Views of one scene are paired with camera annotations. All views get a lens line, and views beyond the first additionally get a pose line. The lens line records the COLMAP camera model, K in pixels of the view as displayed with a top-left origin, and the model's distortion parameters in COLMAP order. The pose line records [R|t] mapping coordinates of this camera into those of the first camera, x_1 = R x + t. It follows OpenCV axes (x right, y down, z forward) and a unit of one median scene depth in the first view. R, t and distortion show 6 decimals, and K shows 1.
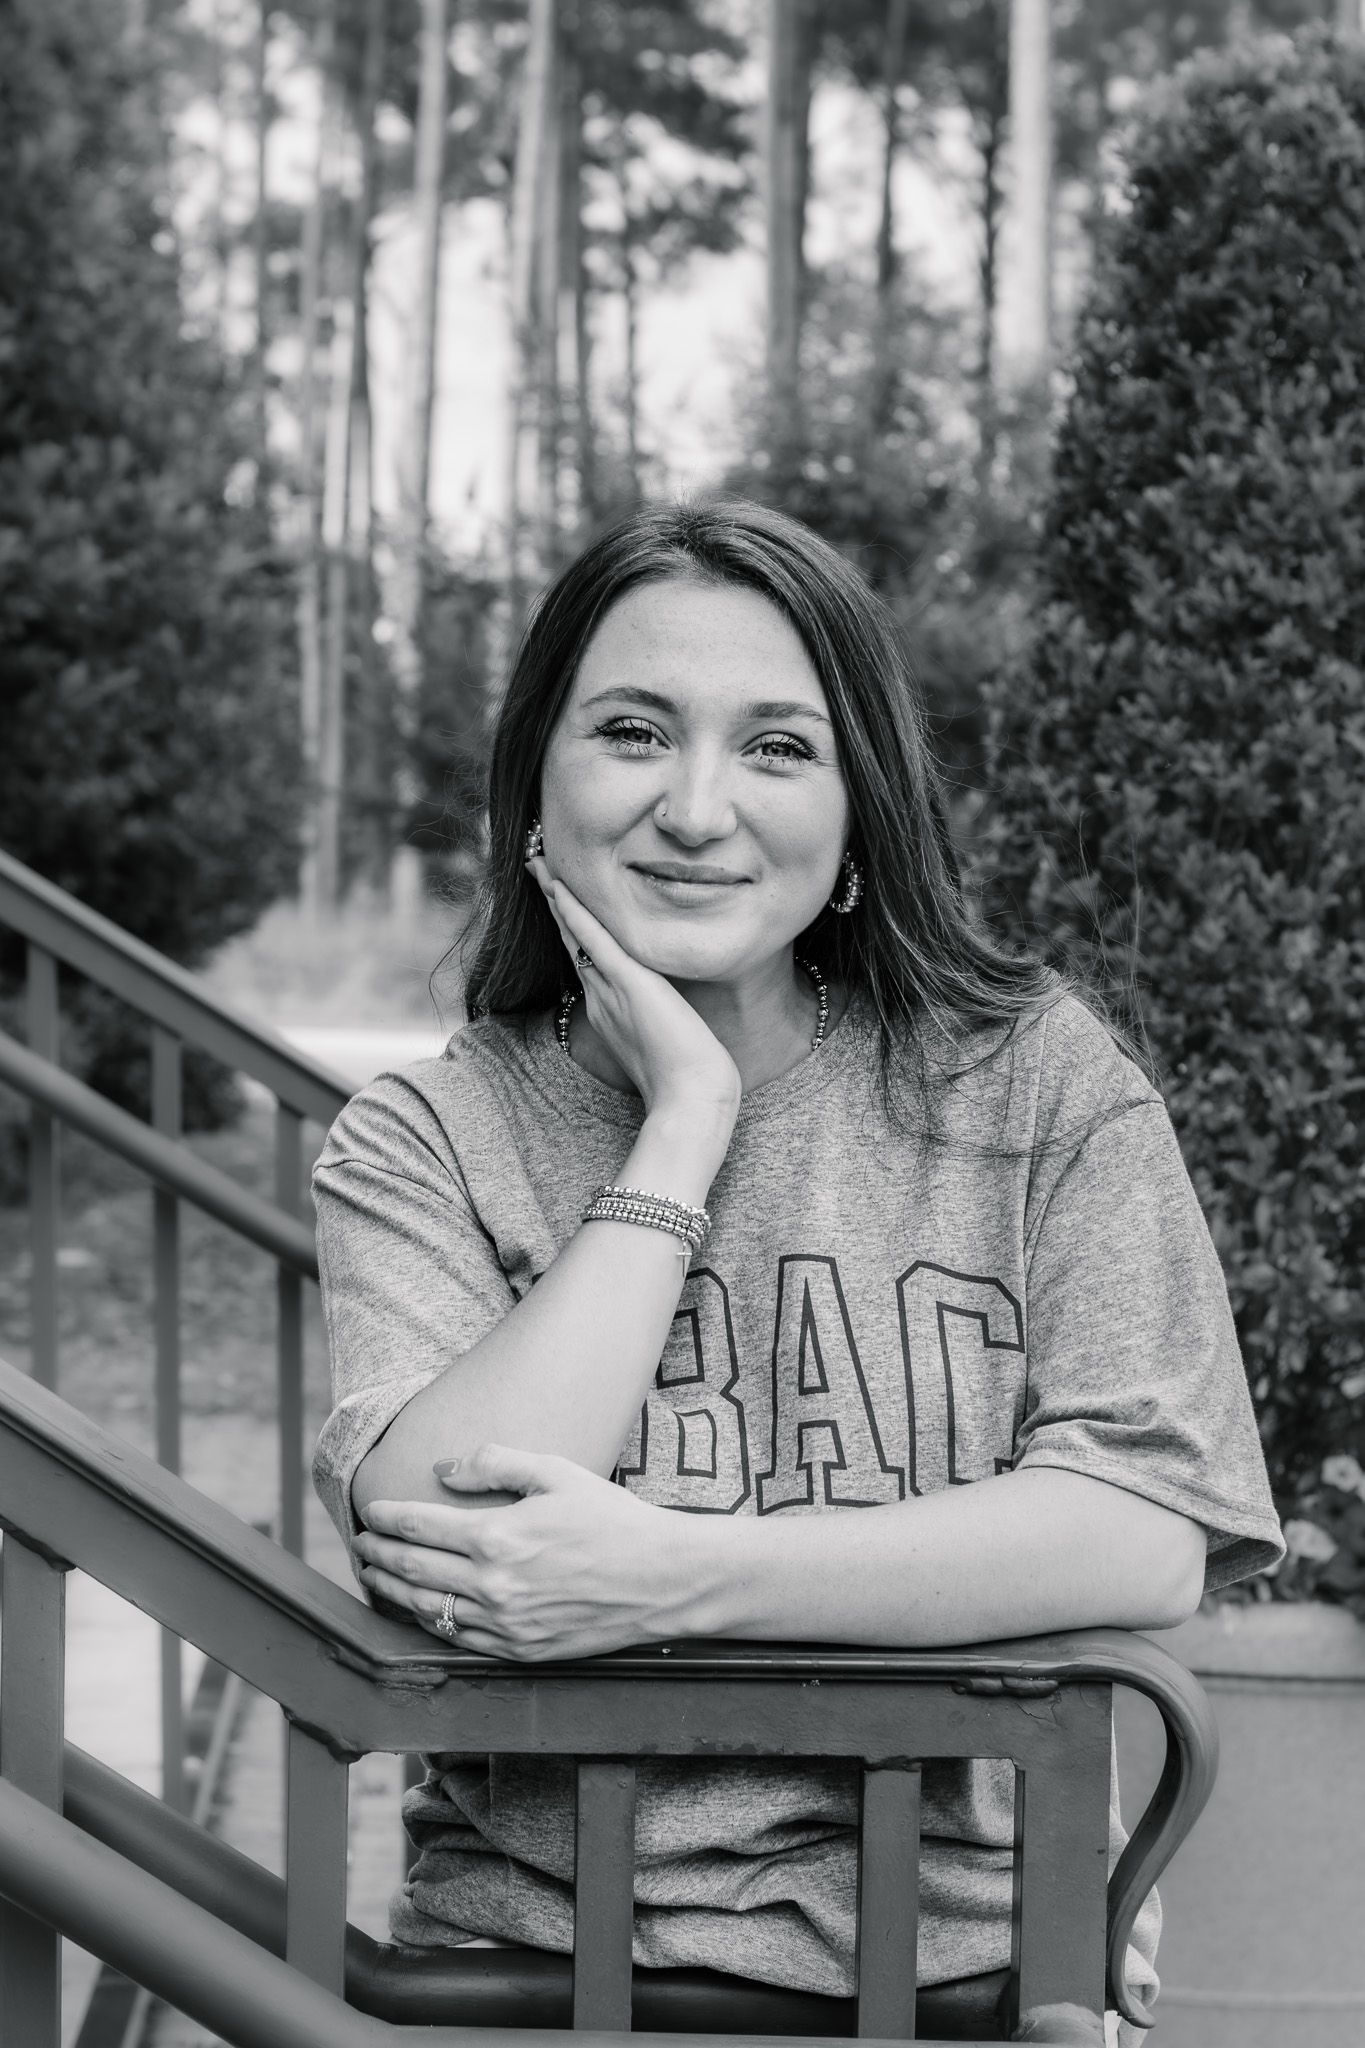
lens RADIAL K [[4699.6, 0, 682.5], [0, 4699.6, 1024.0], [0, 0, 1]] dist [-0.025171, -0.874416]
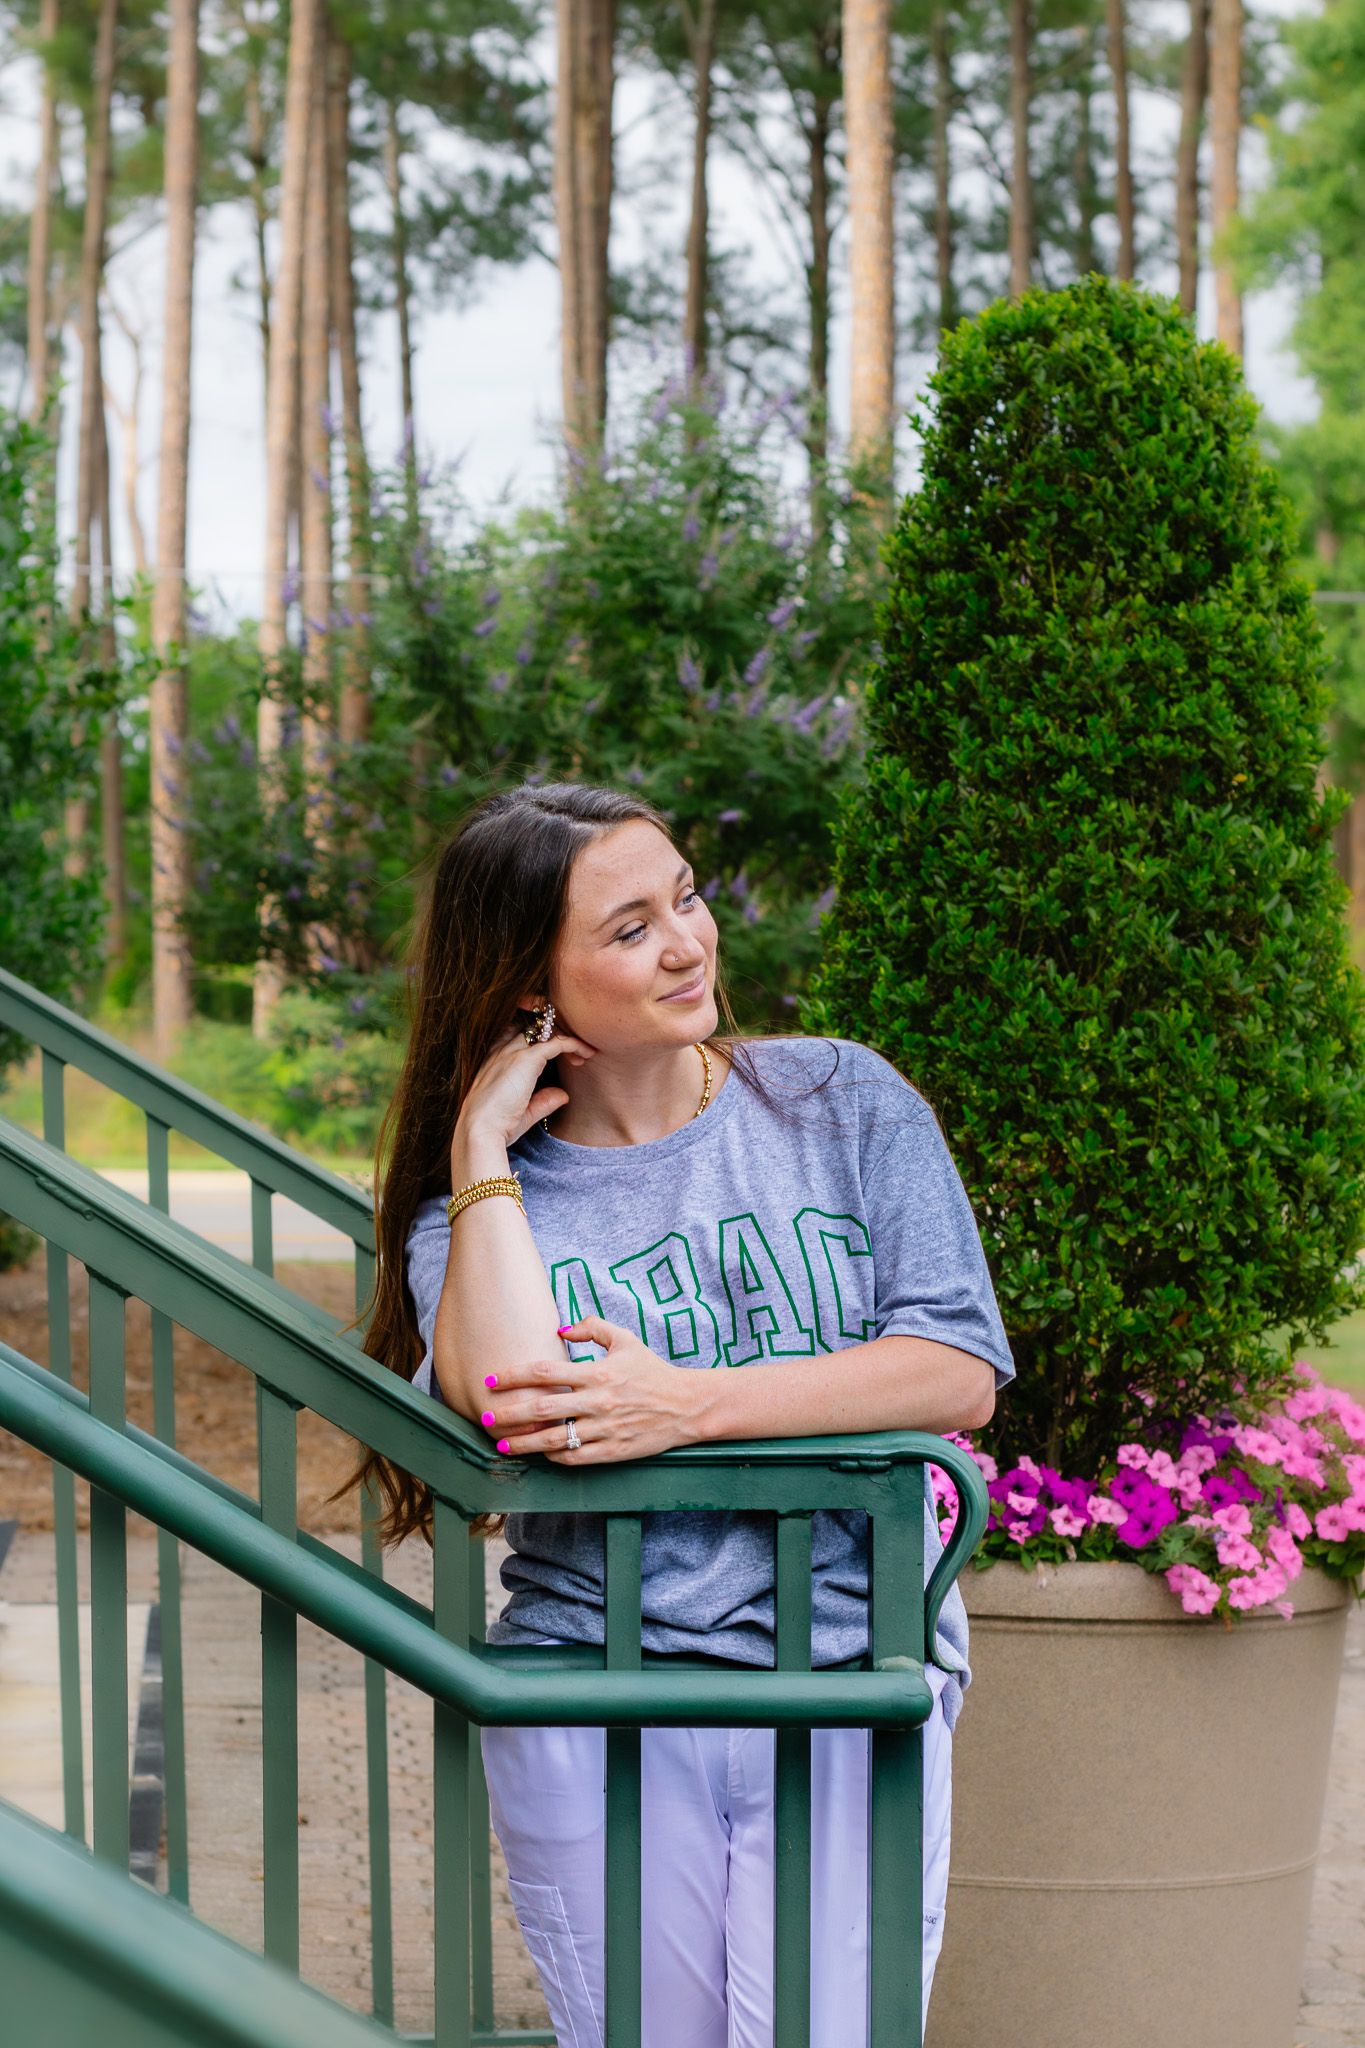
lens RADIAL K [[5484.5, 0, 682.5], [0, 5484.5, 1024.0], [0, 0, 1]] dist [-0.047933, -0.153242]
pose [[0.999101, -0.020177, 0.037280, -0.029012], [0.021038, 0.999517, -0.022861, 0.011888], [-0.036801, 0.023625, 0.999043, -0.431295]]
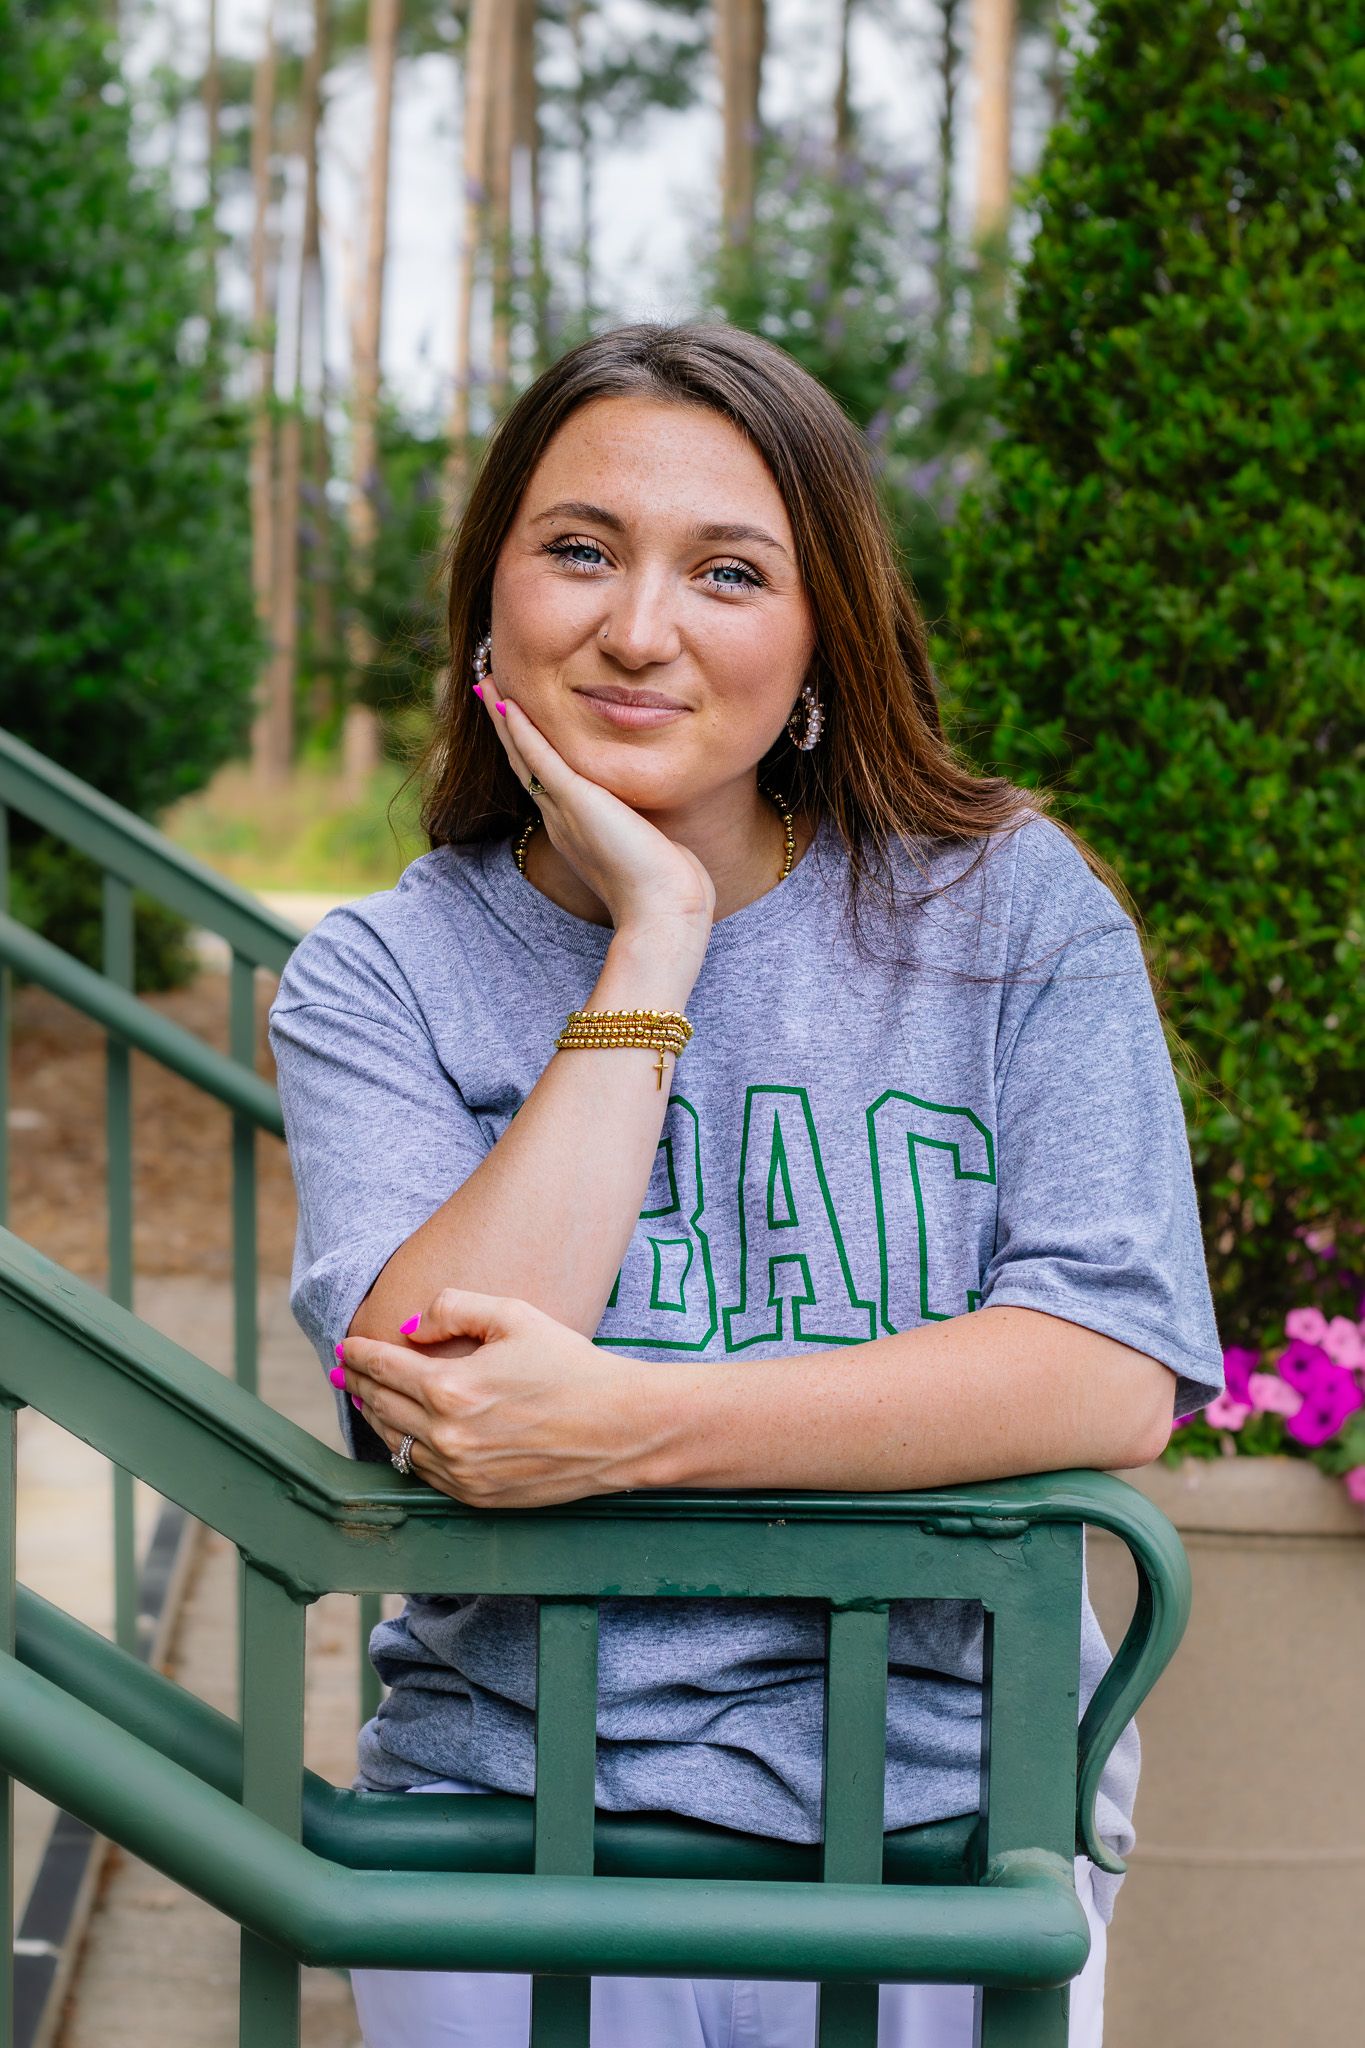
lens RADIAL K [[4727.9, 0, 682.5], [0, 4727.9, 1024.0], [0, 0, 1]] dist [-0.050210, -0.451795]
pose [[0.999954, 0.000441, 0.009545, -0.000827], [-0.000713, 0.999592, 0.028557, 0.003462], [-0.009528, -0.028563, 0.999547, 0.006577]]
